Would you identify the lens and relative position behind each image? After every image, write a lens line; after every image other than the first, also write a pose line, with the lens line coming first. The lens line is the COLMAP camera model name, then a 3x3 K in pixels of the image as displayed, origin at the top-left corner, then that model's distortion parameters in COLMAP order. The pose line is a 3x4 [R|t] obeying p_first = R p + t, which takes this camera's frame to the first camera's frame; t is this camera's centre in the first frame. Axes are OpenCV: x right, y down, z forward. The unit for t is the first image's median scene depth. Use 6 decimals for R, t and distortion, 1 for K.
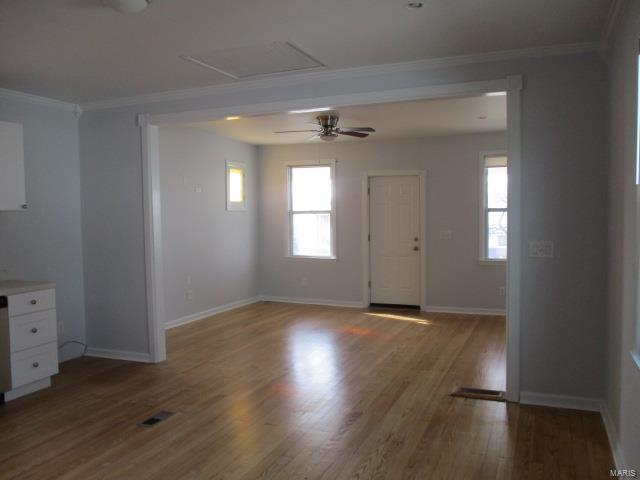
lens RADIAL K [[534.1, 0, 324.8], [0, 534.1, 238.6], [0, 0, 1]] dist [-0.007152, -0.003470]
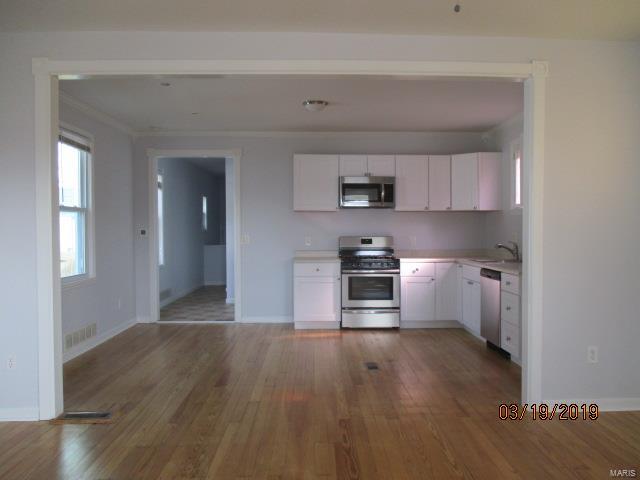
lens RADIAL K [[534.1, 0, 324.8], [0, 534.1, 238.6], [0, 0, 1]] dist [-0.007152, -0.003470]
pose [[-0.915882, 0.032645, -0.400119, 0.283903], [0.002949, 0.997208, 0.074612, -0.067010], [0.401438, 0.067156, -0.913421, 1.998232]]
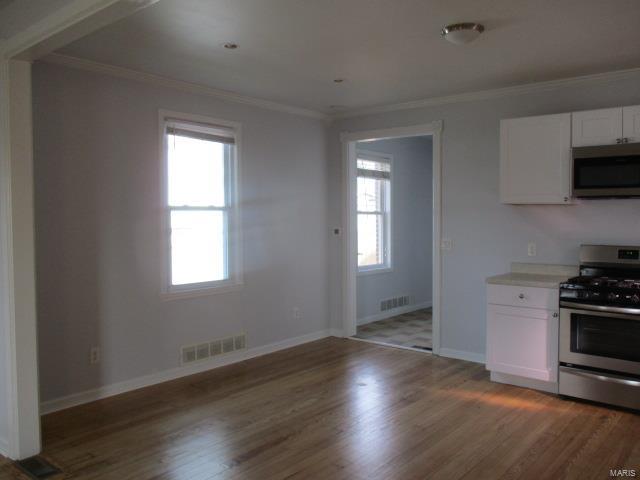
lens RADIAL K [[534.1, 0, 324.8], [0, 534.1, 238.6], [0, 0, 1]] dist [-0.007152, -0.003470]
pose [[-0.955802, 0.012744, 0.293735, -0.296747], [0.038247, 0.995960, 0.081243, -0.062853], [-0.291513, 0.088886, -0.952428, 1.593468]]
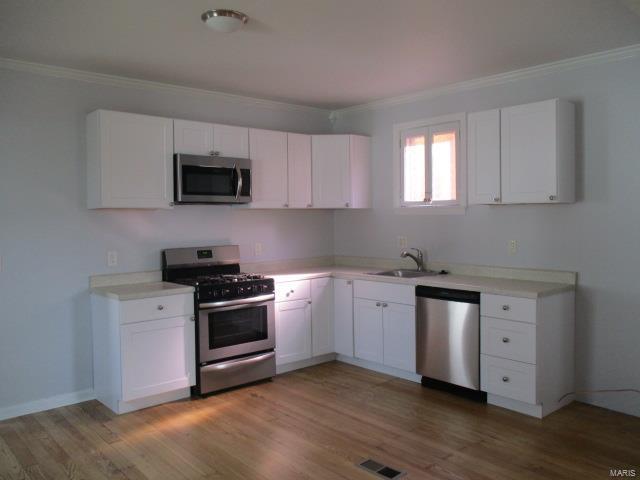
lens RADIAL K [[534.1, 0, 324.8], [0, 534.1, 238.6], [0, 0, 1]] dist [-0.007152, -0.003470]
pose [[-0.441379, 0.067082, -0.894810, 0.384729], [-0.022715, 0.996047, 0.085876, -0.066515], [0.897033, 0.058229, -0.438111, 1.178629]]
